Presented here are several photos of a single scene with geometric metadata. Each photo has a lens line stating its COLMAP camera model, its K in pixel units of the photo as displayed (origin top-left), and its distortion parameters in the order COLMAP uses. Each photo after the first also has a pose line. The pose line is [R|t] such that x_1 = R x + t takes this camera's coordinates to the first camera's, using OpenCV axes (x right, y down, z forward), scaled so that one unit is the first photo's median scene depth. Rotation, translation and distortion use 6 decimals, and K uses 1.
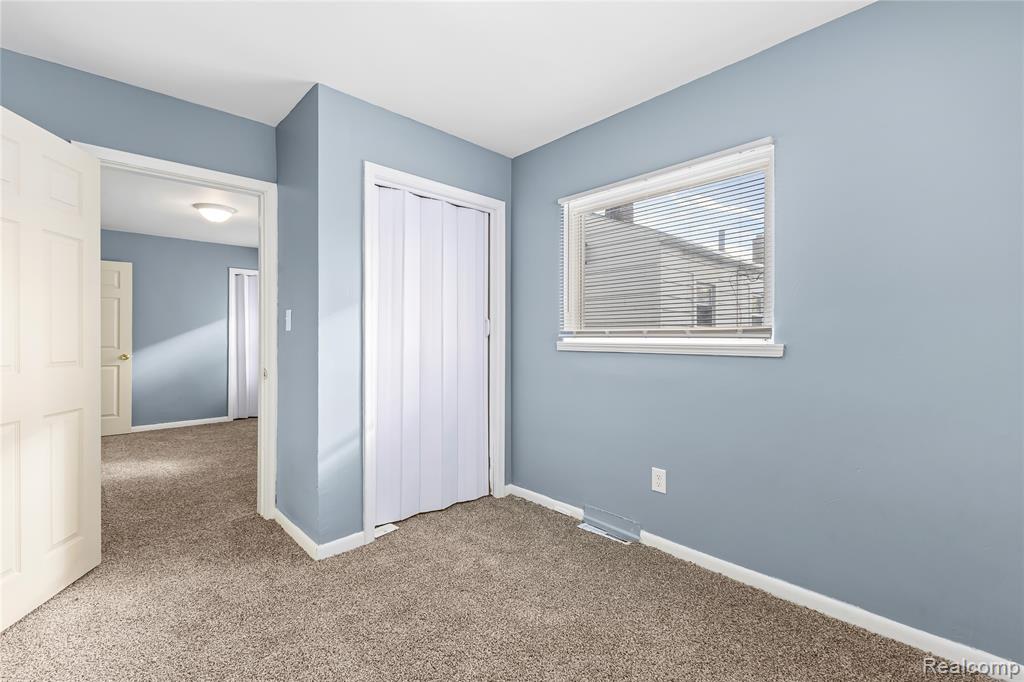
lens RADIAL K [[442.4, 0, 515.5], [0, 442.4, 338.4], [0, 0, 1]] dist [0.007332, -0.002014]
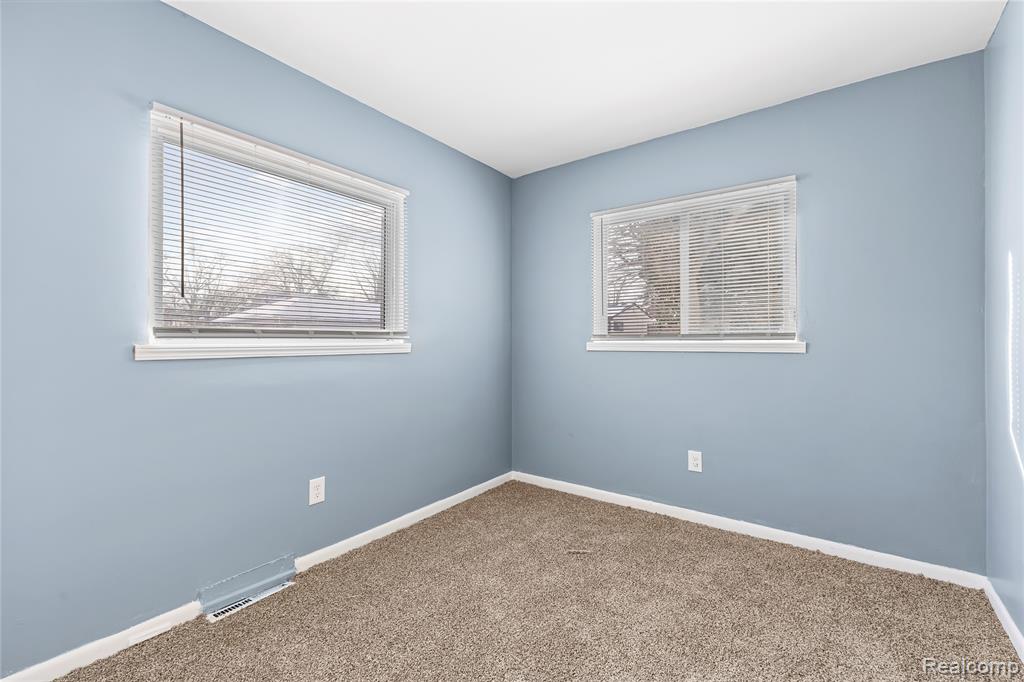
lens RADIAL K [[442.4, 0, 515.4], [0, 442.4, 339.7], [0, 0, 1]] dist [0.007332, -0.002014]
pose [[-0.179989, -0.006556, 0.983647, -0.666640], [-0.001135, 0.999979, 0.006458, -0.005358], [-0.983668, 0.000046, -0.179993, 0.751151]]
